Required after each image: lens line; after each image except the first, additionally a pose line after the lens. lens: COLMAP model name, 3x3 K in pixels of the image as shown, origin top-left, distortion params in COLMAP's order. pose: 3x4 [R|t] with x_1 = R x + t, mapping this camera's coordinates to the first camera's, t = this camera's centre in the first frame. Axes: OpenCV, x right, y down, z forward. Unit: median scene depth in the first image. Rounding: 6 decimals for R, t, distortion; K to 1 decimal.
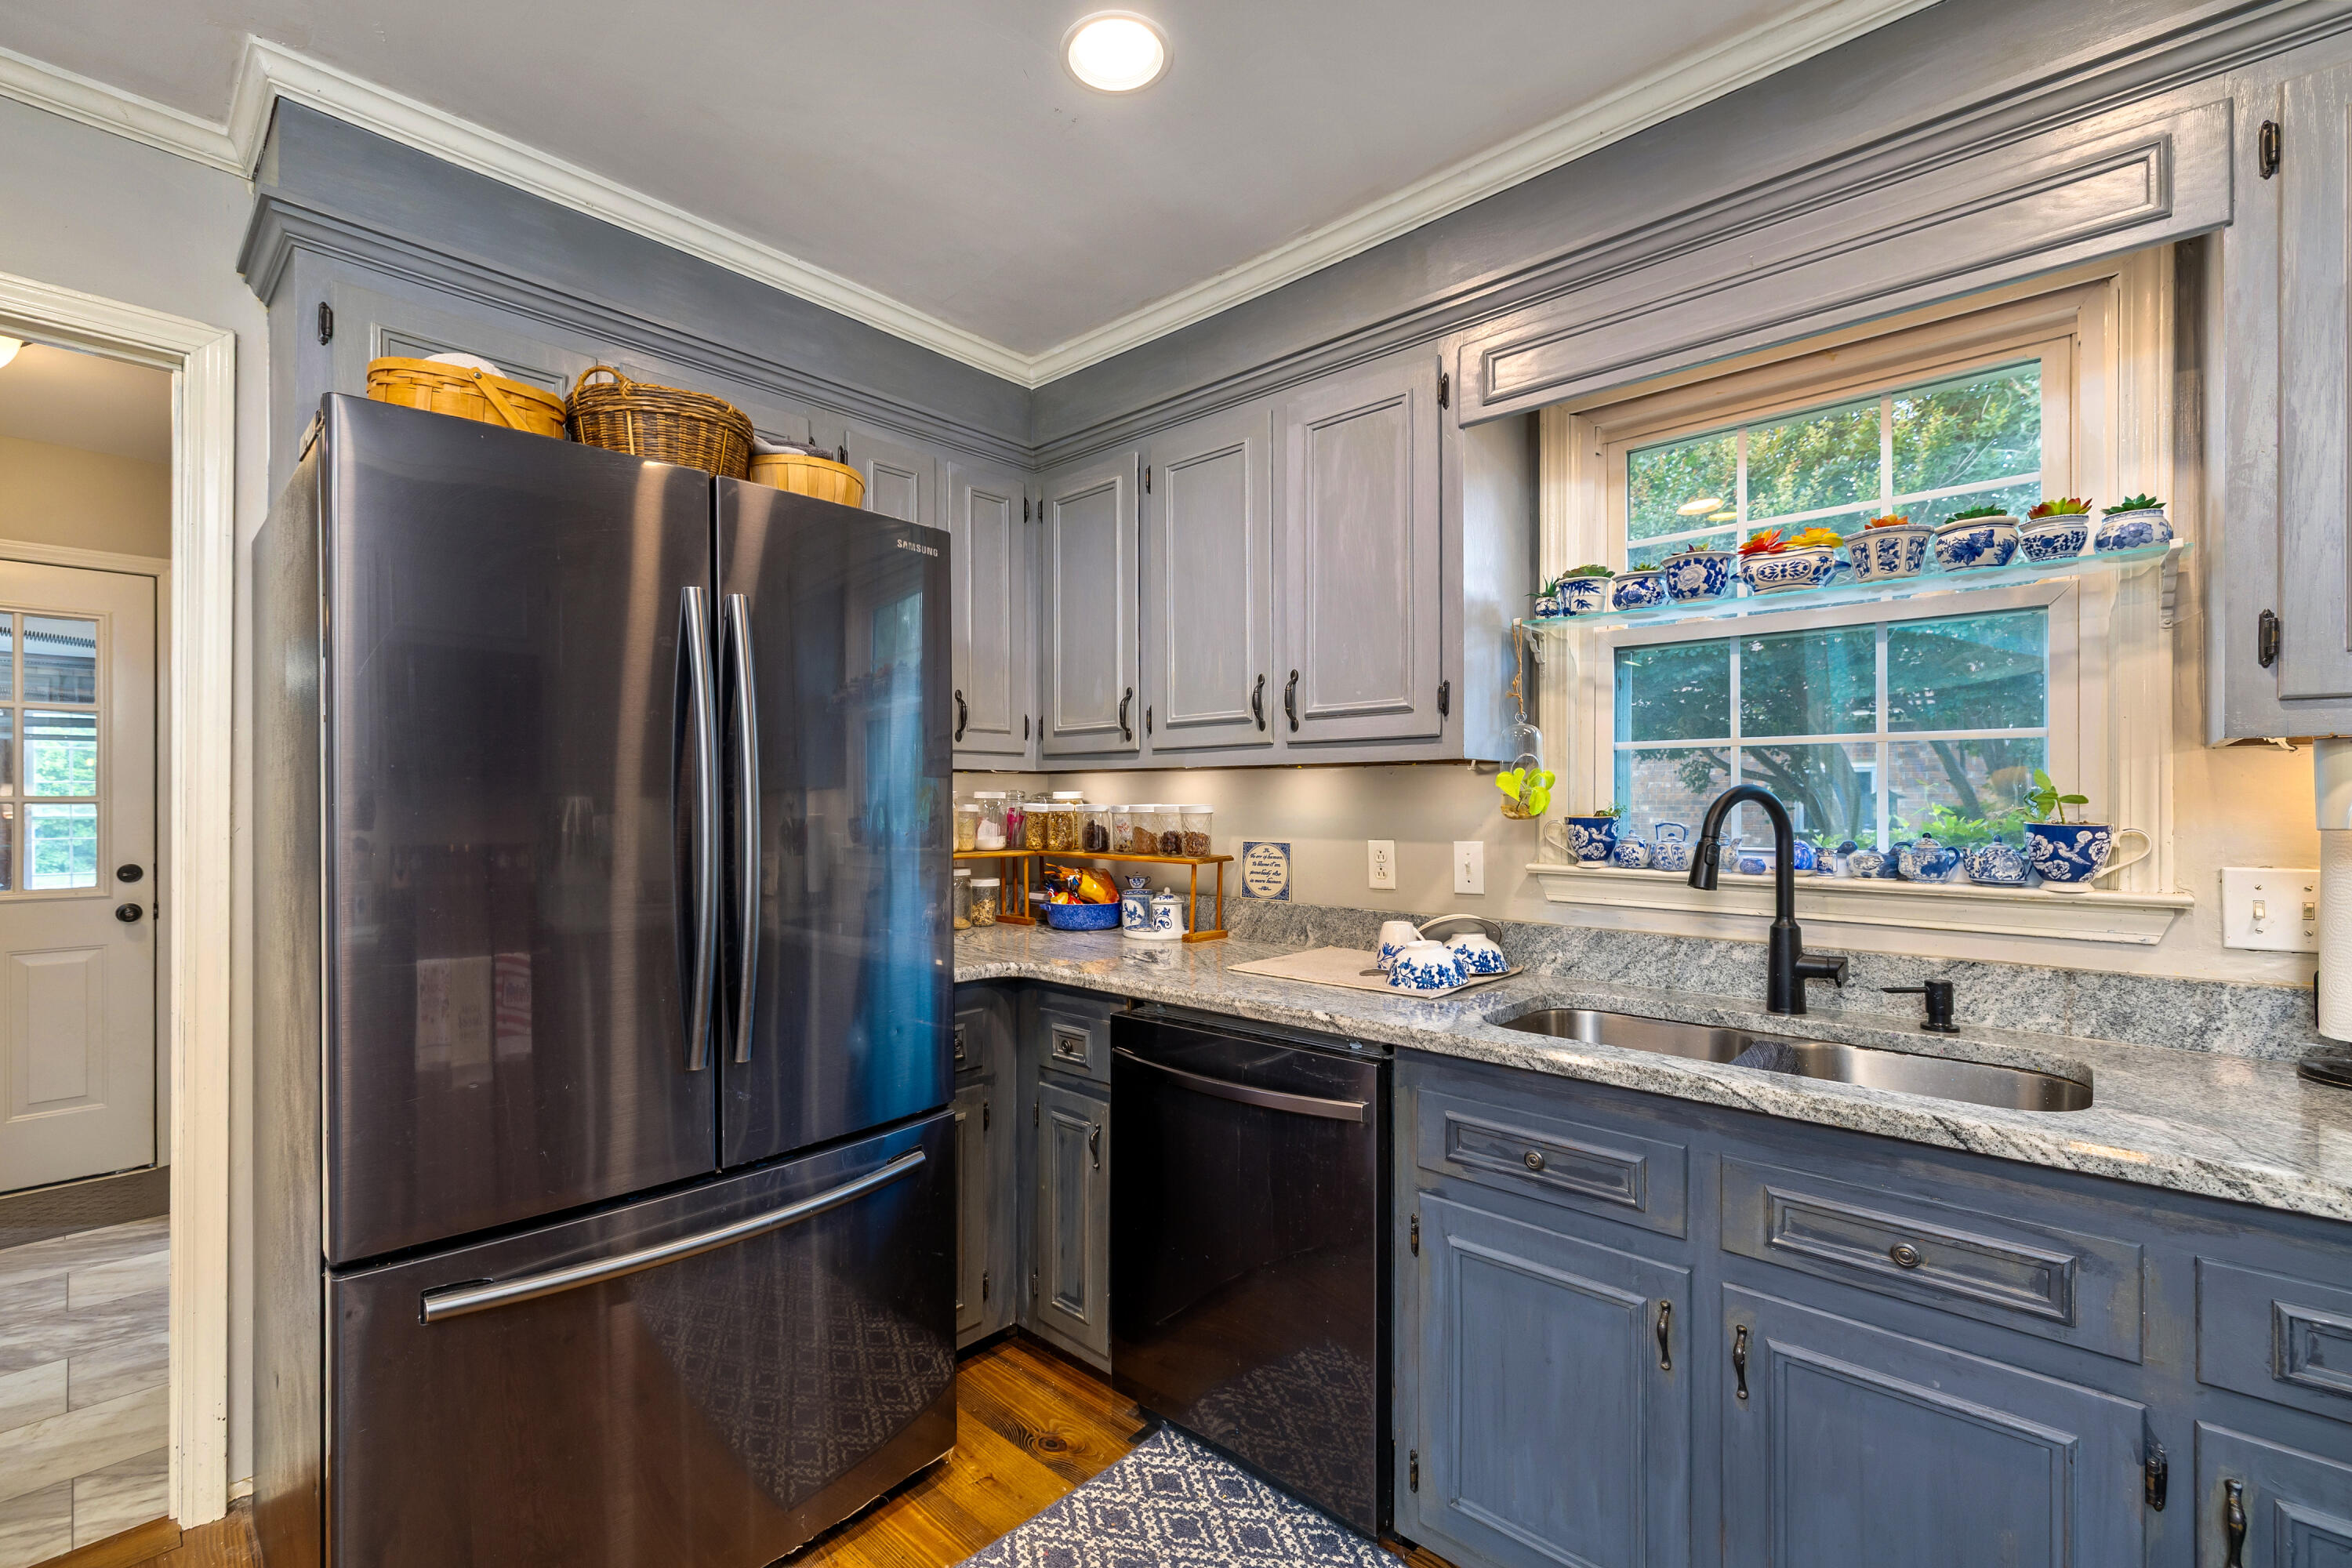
lens RADIAL K [[1024.7, 0, 1171.8], [0, 1024.7, 794.5], [0, 0, 1]] dist [-0.001170, 0.000433]
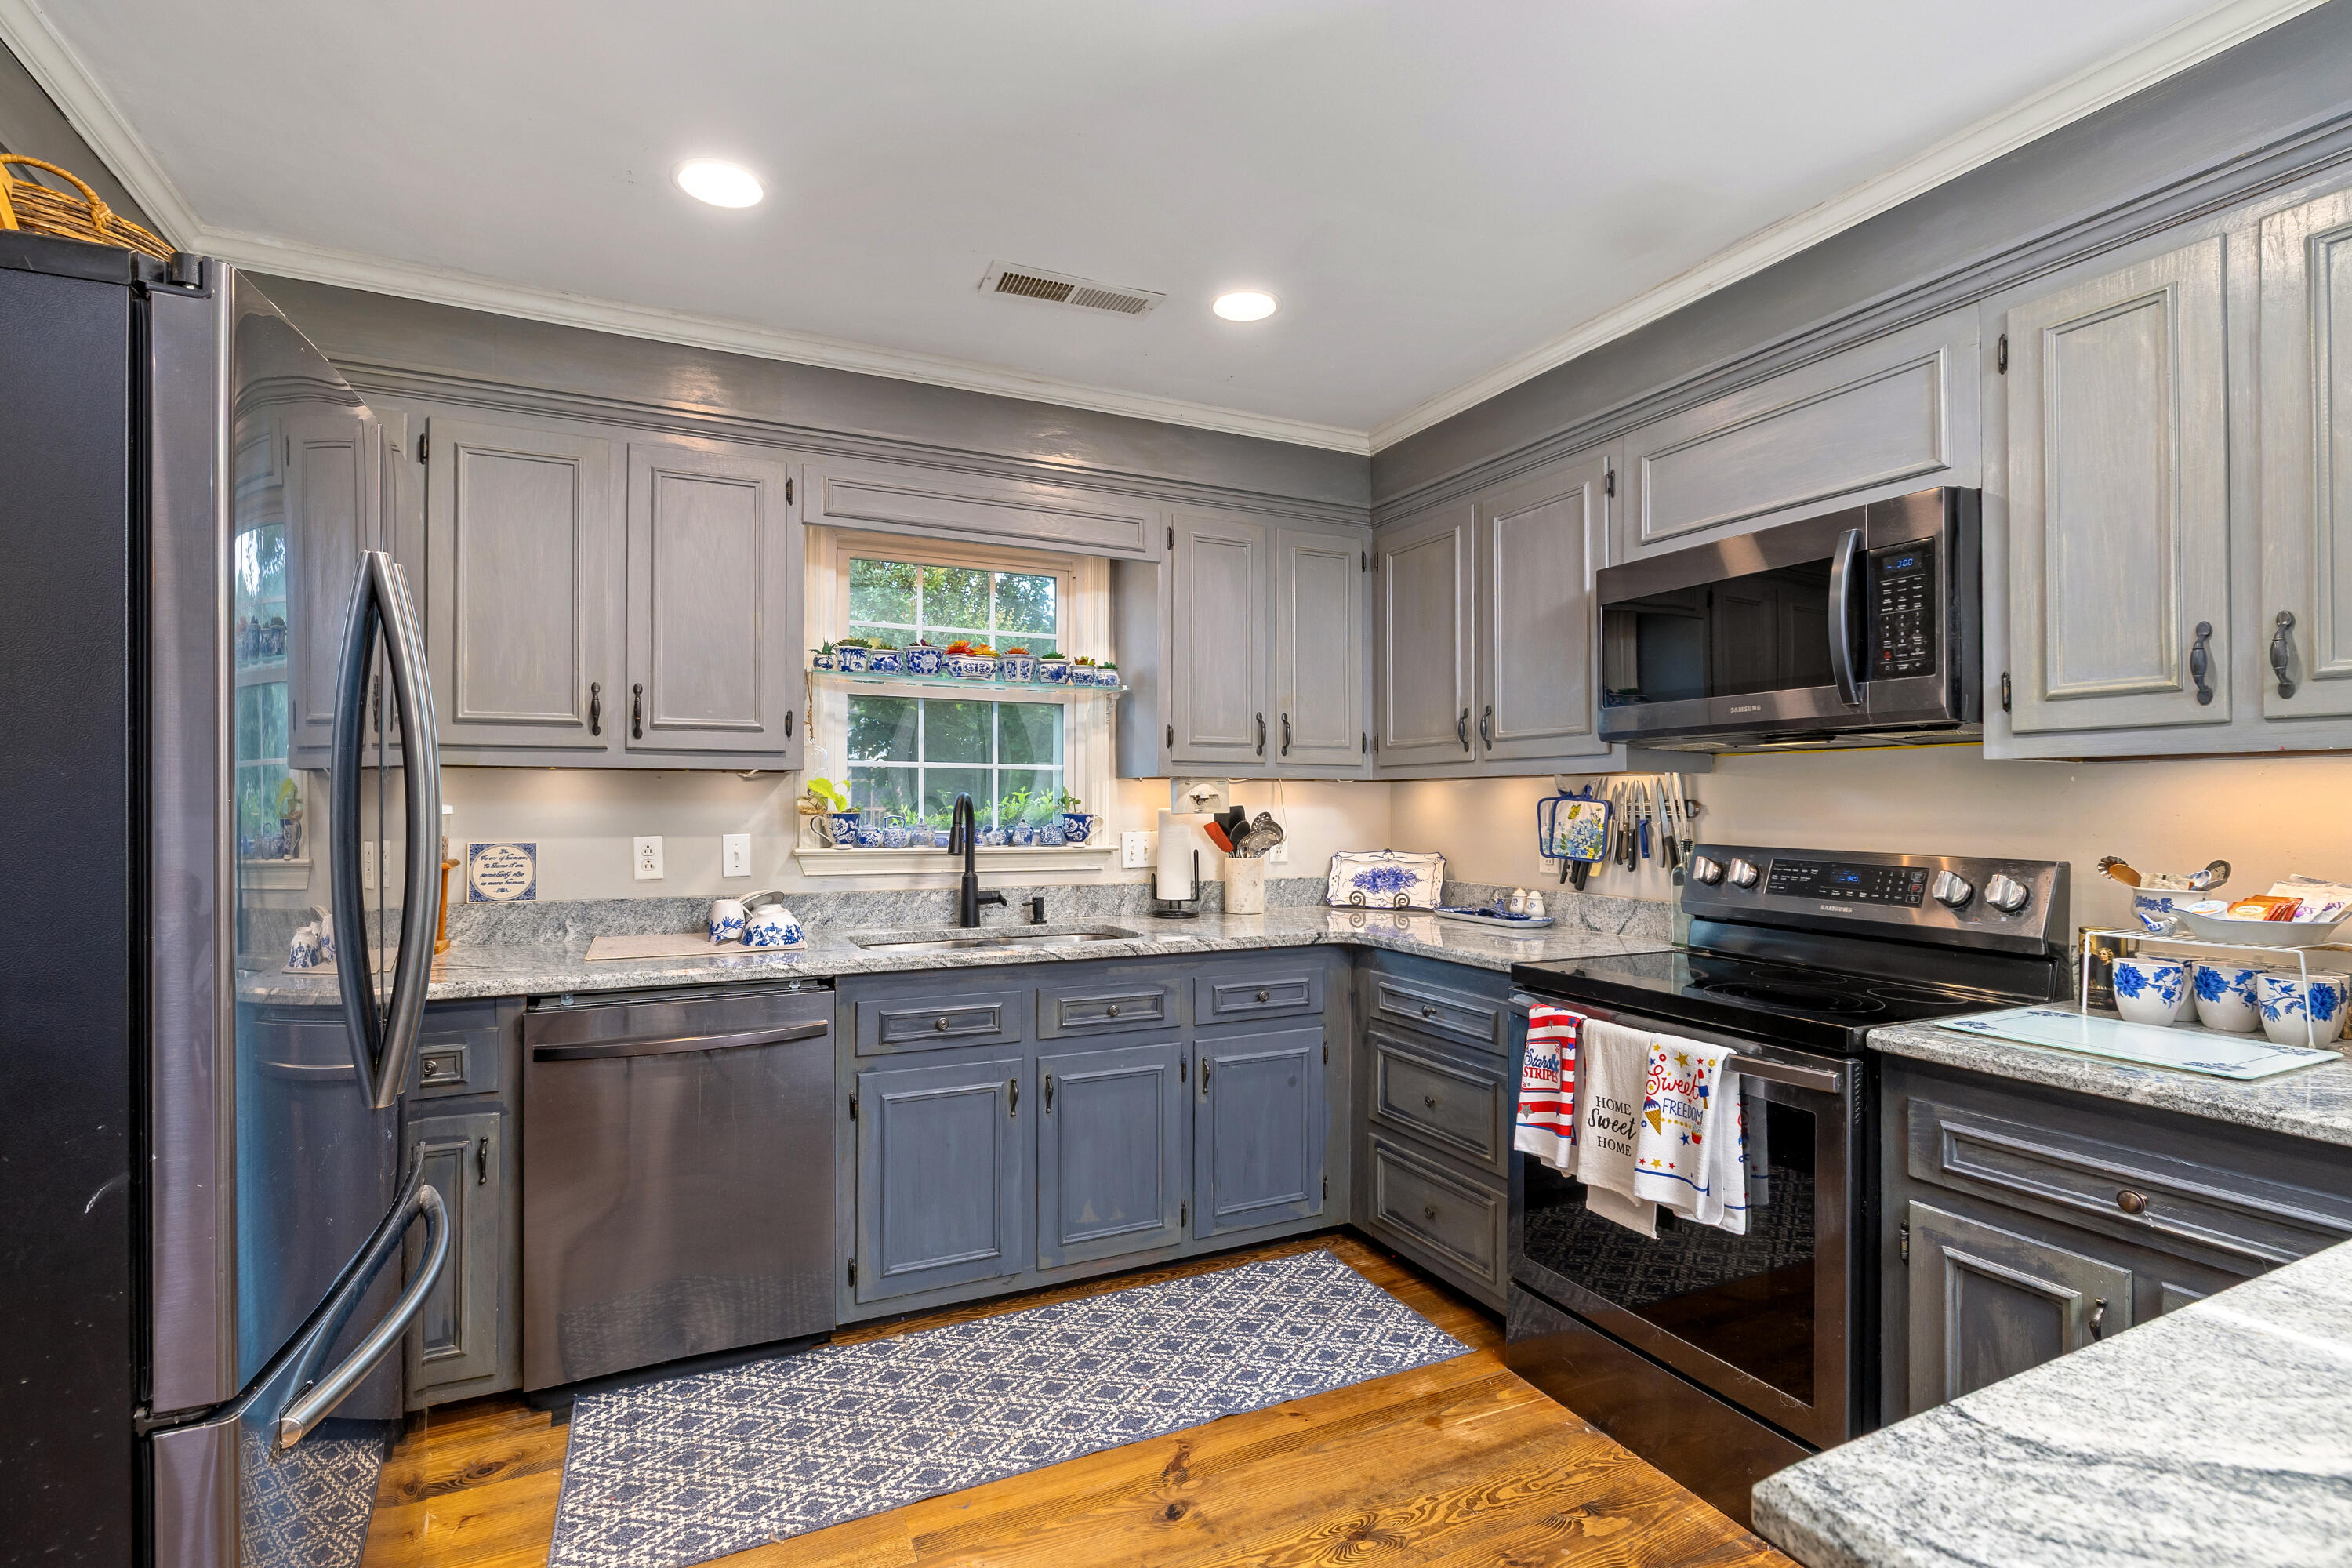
lens RADIAL K [[1074.2, 0, 1178.1], [0, 1074.2, 798.3], [0, 0, 1]] dist [-0.003419, -0.000476]
pose [[0.352686, 0.007844, 0.935709, -0.903533], [-0.006423, 0.999962, -0.005962, 0.007748], [-0.935720, -0.003908, 0.352723, 0.046427]]
